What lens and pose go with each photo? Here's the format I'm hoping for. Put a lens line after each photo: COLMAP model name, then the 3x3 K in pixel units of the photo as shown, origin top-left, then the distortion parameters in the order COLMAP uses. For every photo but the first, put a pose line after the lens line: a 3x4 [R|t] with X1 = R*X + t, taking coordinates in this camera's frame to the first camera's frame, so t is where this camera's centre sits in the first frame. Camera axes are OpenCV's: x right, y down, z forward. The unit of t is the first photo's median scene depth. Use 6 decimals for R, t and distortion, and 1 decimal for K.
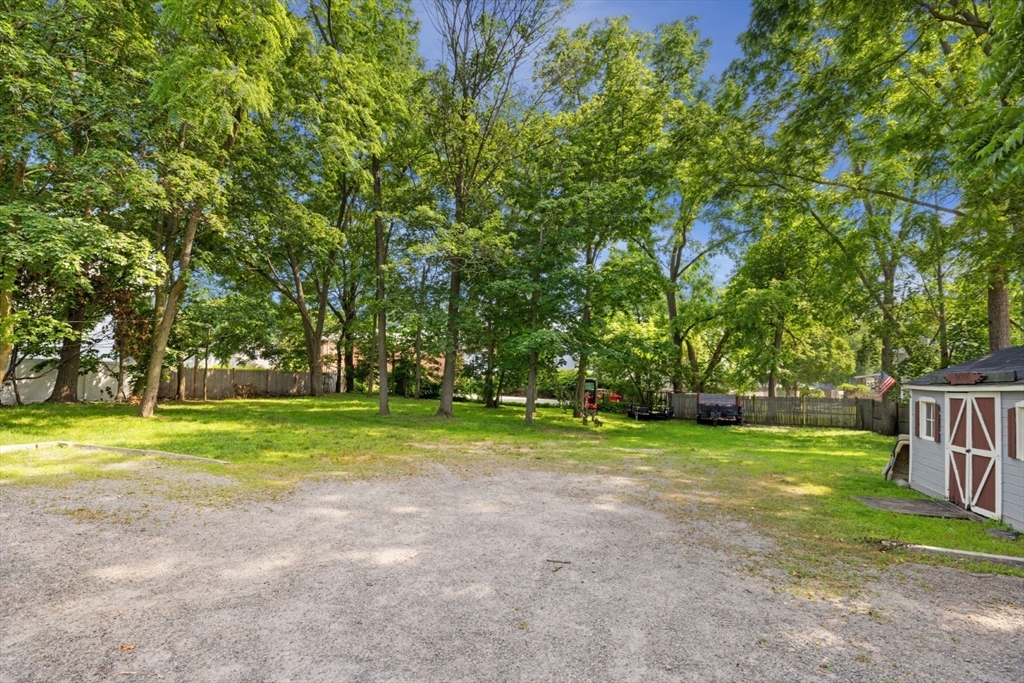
lens RADIAL K [[502.3, 0, 511.8], [0, 502.3, 342.6], [0, 0, 1]] dist [-0.000486, -0.000022]
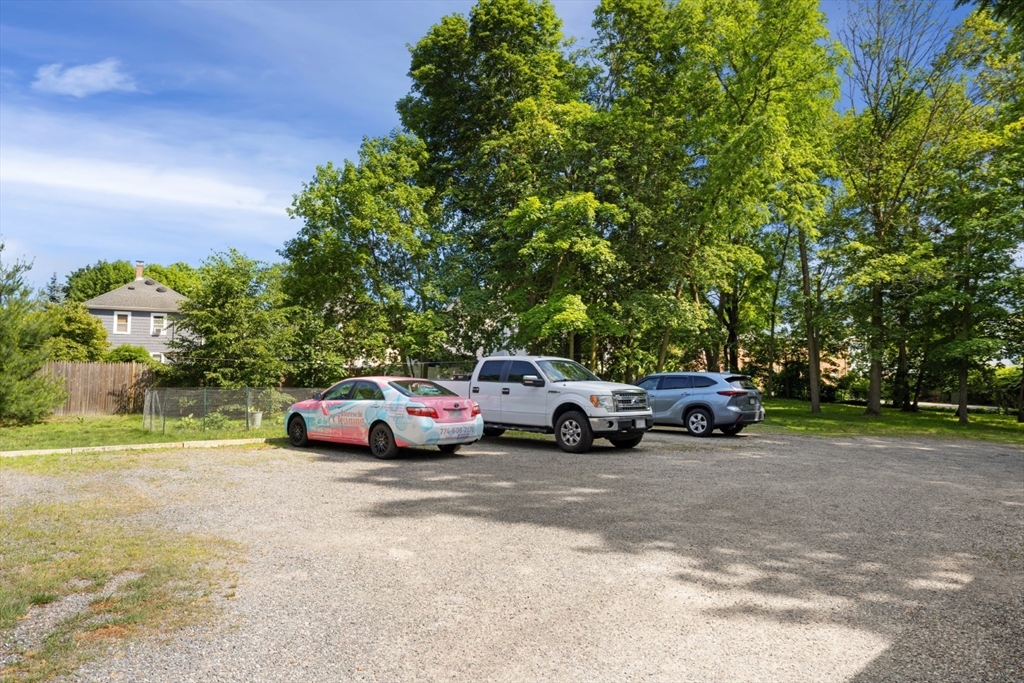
lens RADIAL K [[674.9, 0, 511.5], [0, 674.9, 342.7], [0, 0, 1]] dist [0.003590, -0.001595]
pose [[0.863953, -0.033283, -0.502471, -0.041715], [0.041995, 0.999100, 0.006027, -0.036322], [0.501818, -0.026308, 0.864573, -0.432070]]
